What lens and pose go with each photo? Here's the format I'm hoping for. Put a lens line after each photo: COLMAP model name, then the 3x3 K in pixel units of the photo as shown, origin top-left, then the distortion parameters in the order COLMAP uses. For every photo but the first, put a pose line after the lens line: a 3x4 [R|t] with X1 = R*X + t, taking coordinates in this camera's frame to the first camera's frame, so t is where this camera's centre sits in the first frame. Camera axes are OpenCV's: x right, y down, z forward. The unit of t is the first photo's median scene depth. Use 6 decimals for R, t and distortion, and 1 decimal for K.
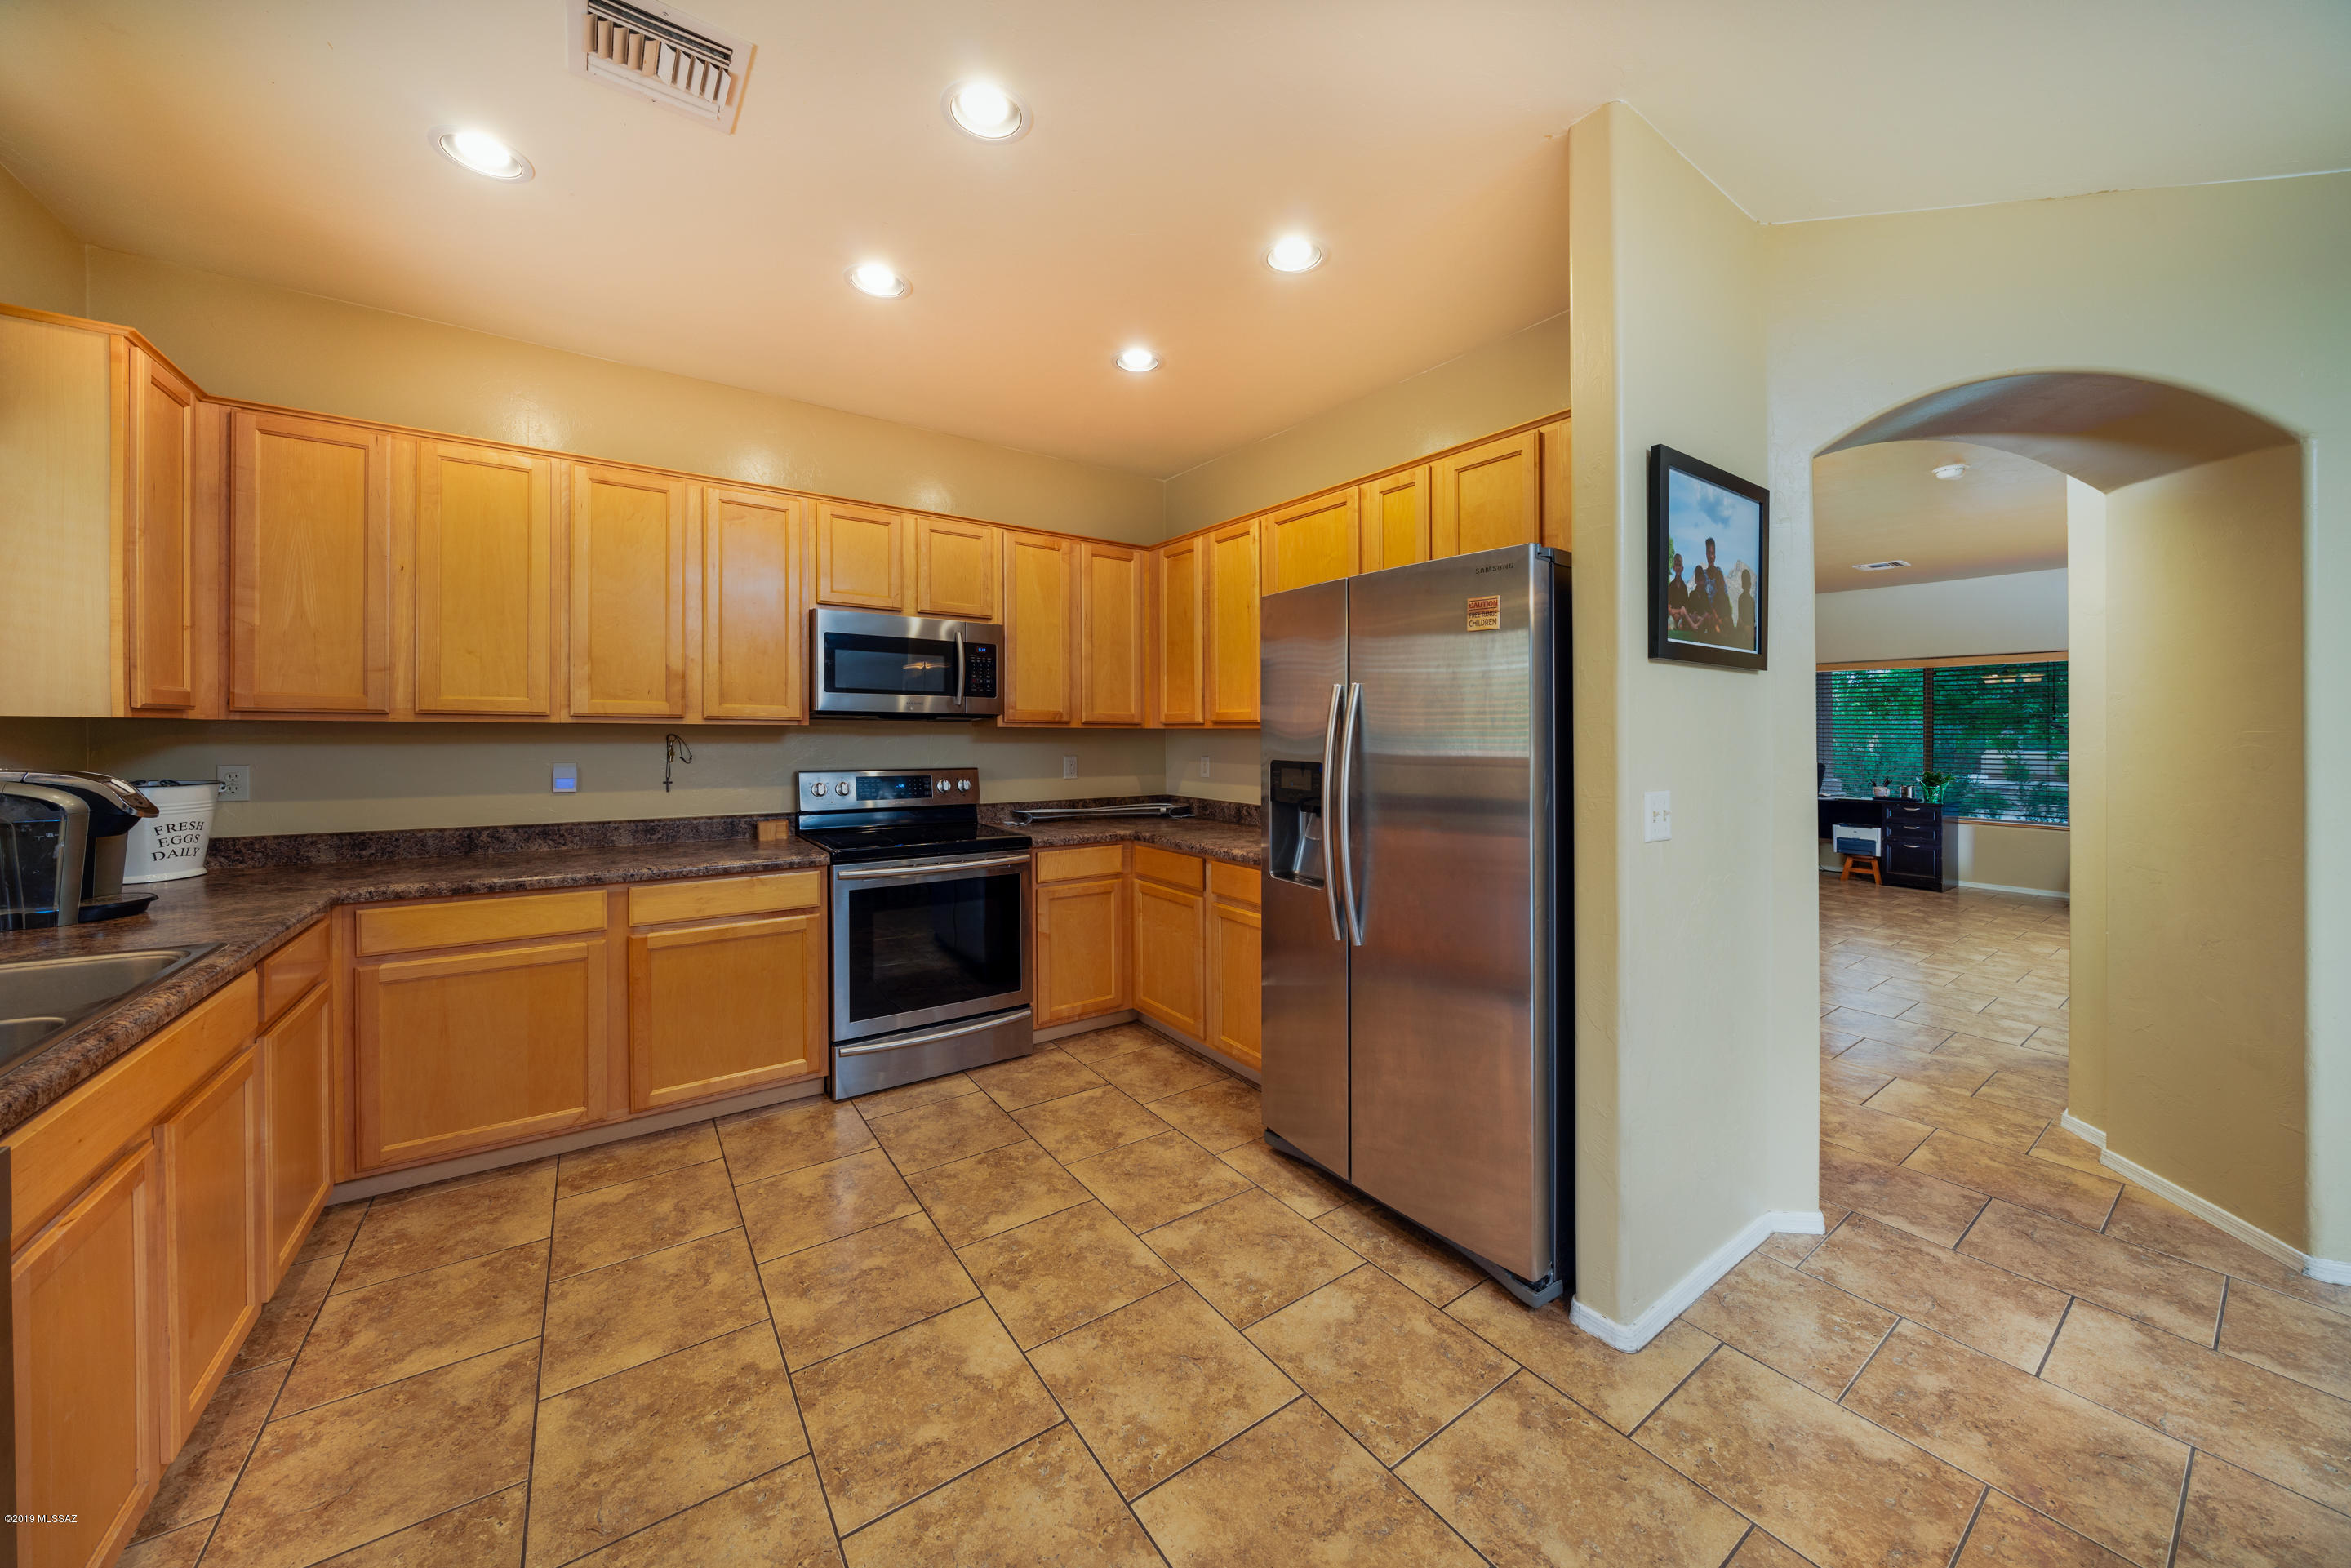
lens RADIAL K [[820.6, 0, 1147.8], [0, 820.6, 707.1], [0, 0, 1]] dist [-0.002710, -0.000130]
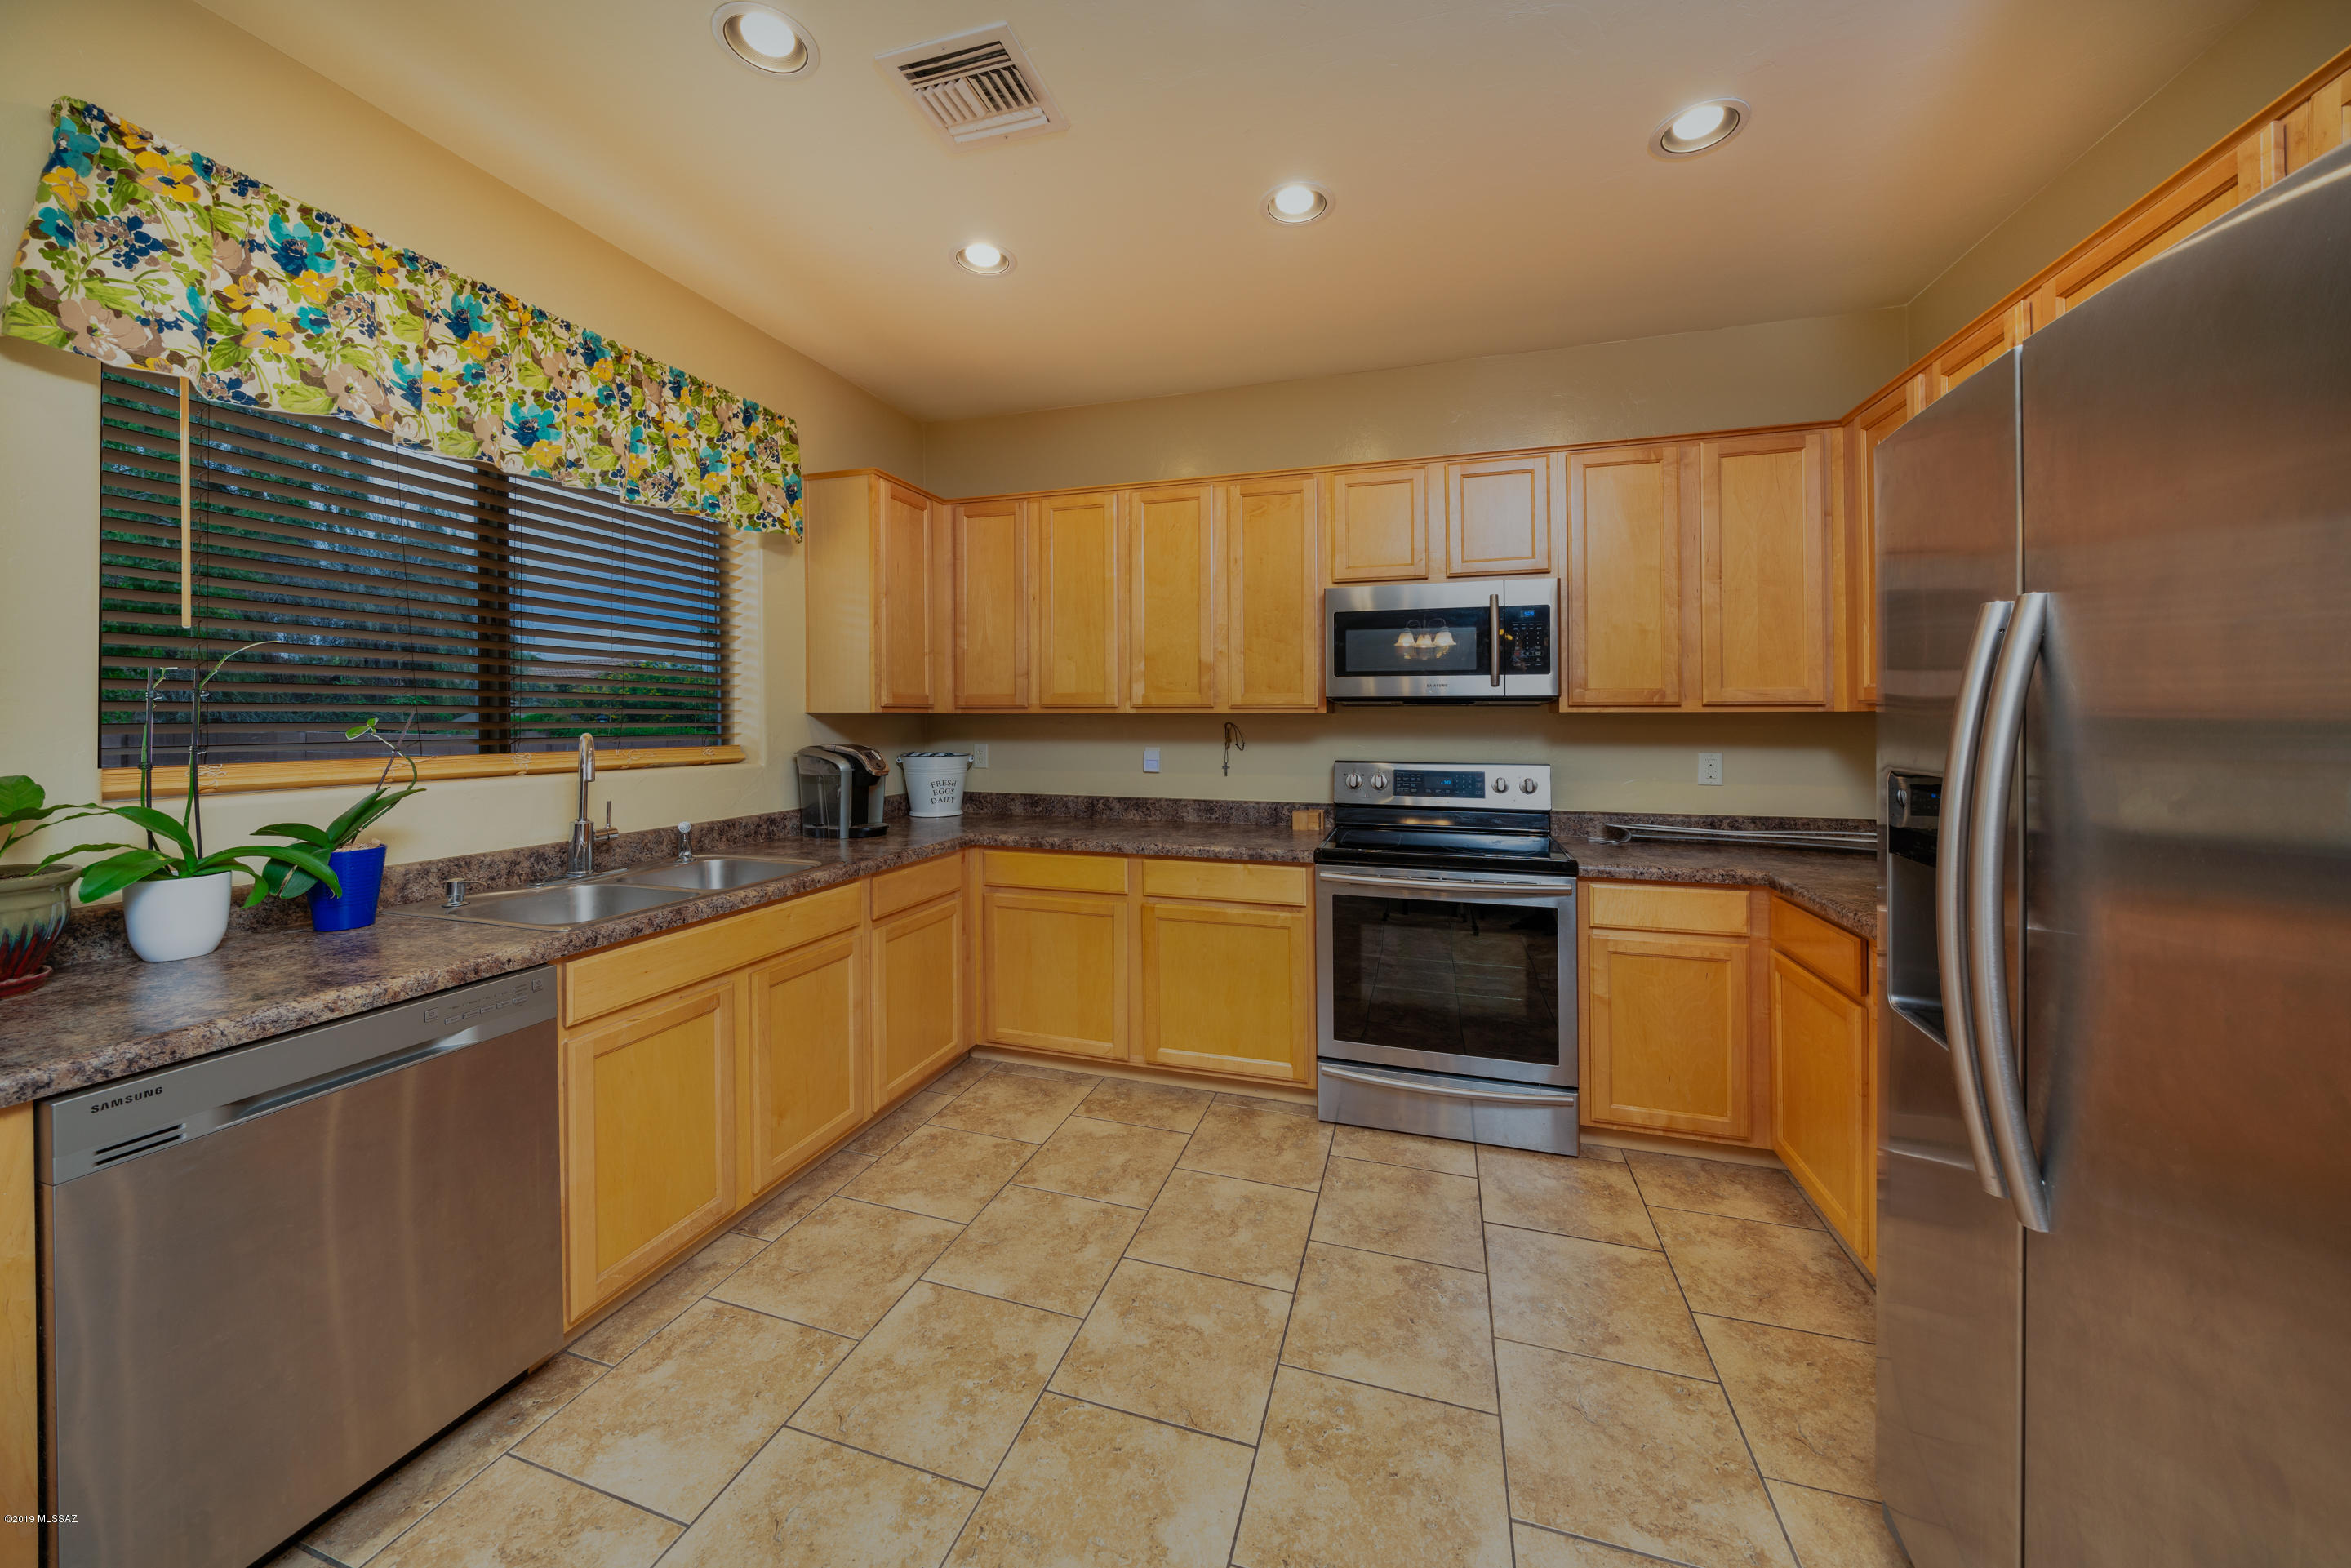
lens RADIAL K [[809.2, 0, 1167.8], [0, 809.2, 710.9], [0, 0, 1]] dist [-0.005804, -0.000088]
pose [[0.623132, -0.013258, -0.782005, 0.257881], [0.027682, 0.999604, 0.005110, 0.012945], [0.781627, -0.024832, 0.623252, 0.352416]]
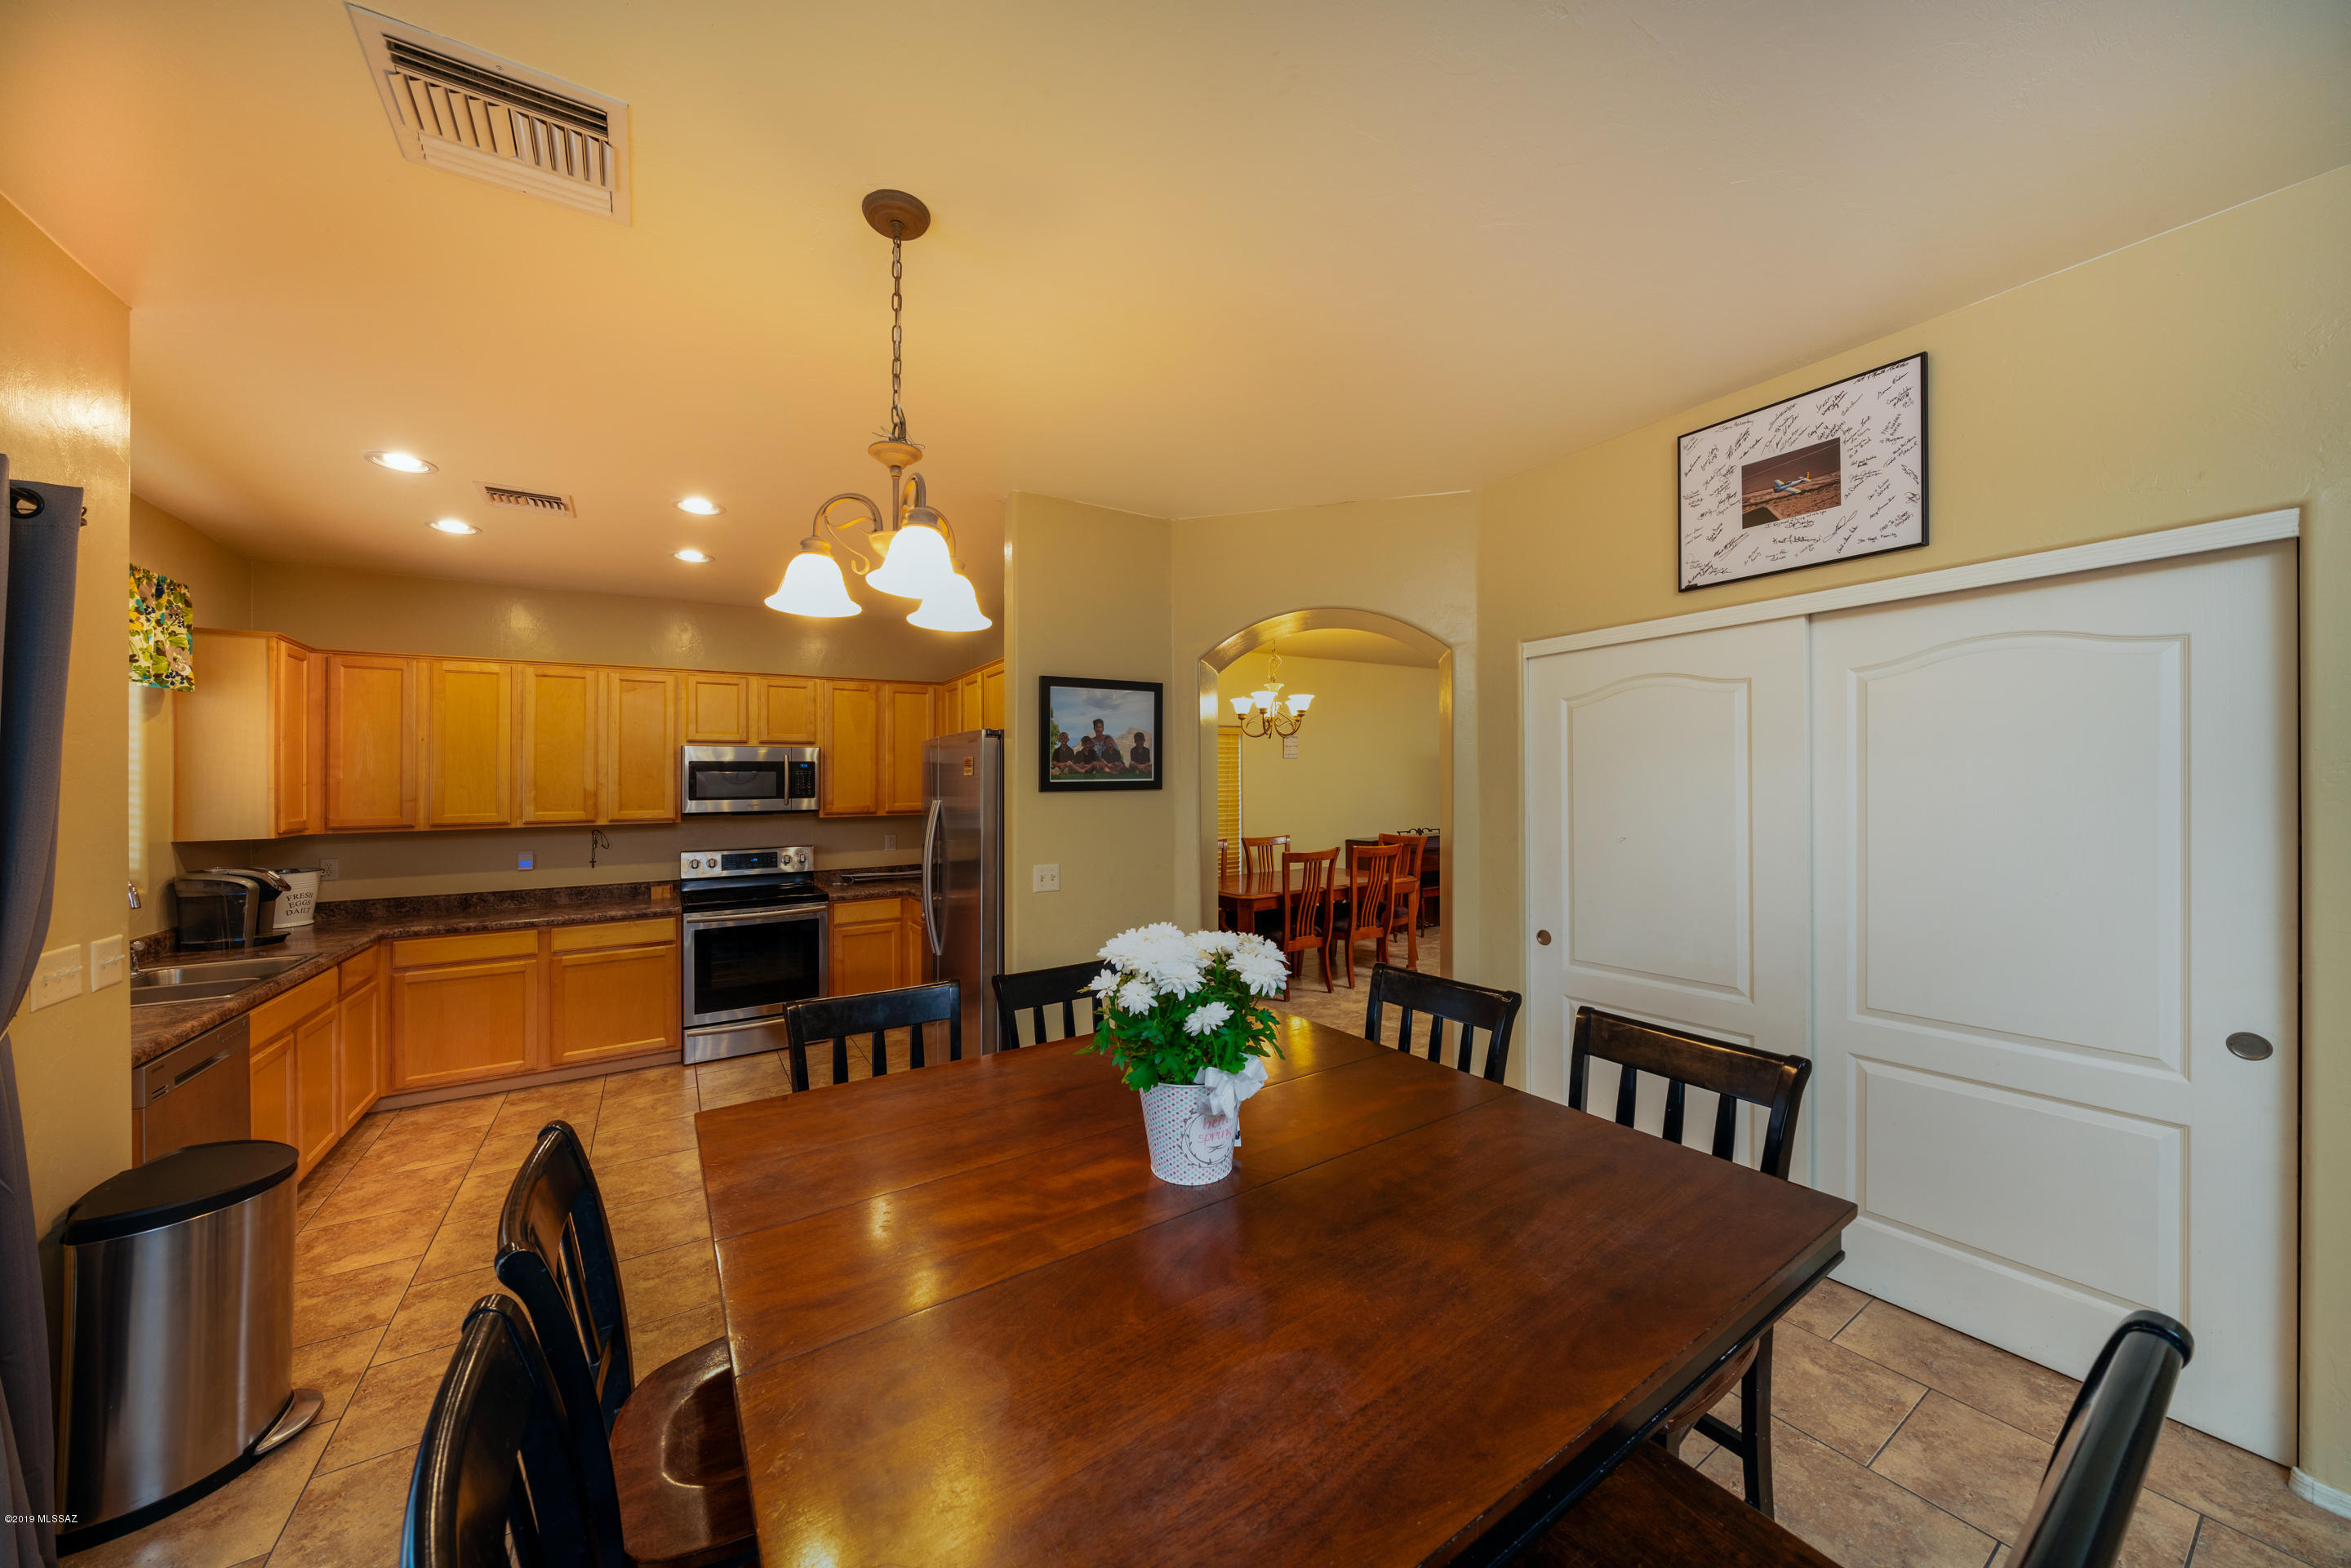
lens RADIAL K [[813.8, 0, 1114.2], [0, 813.8, 736.4], [0, 0, 1]] dist [-0.000805, -0.000072]
pose [[0.996638, -0.029810, -0.076322, 0.646968], [0.027454, 0.999119, -0.031738, -0.084921], [0.077200, 0.029536, 0.996578, -0.567862]]
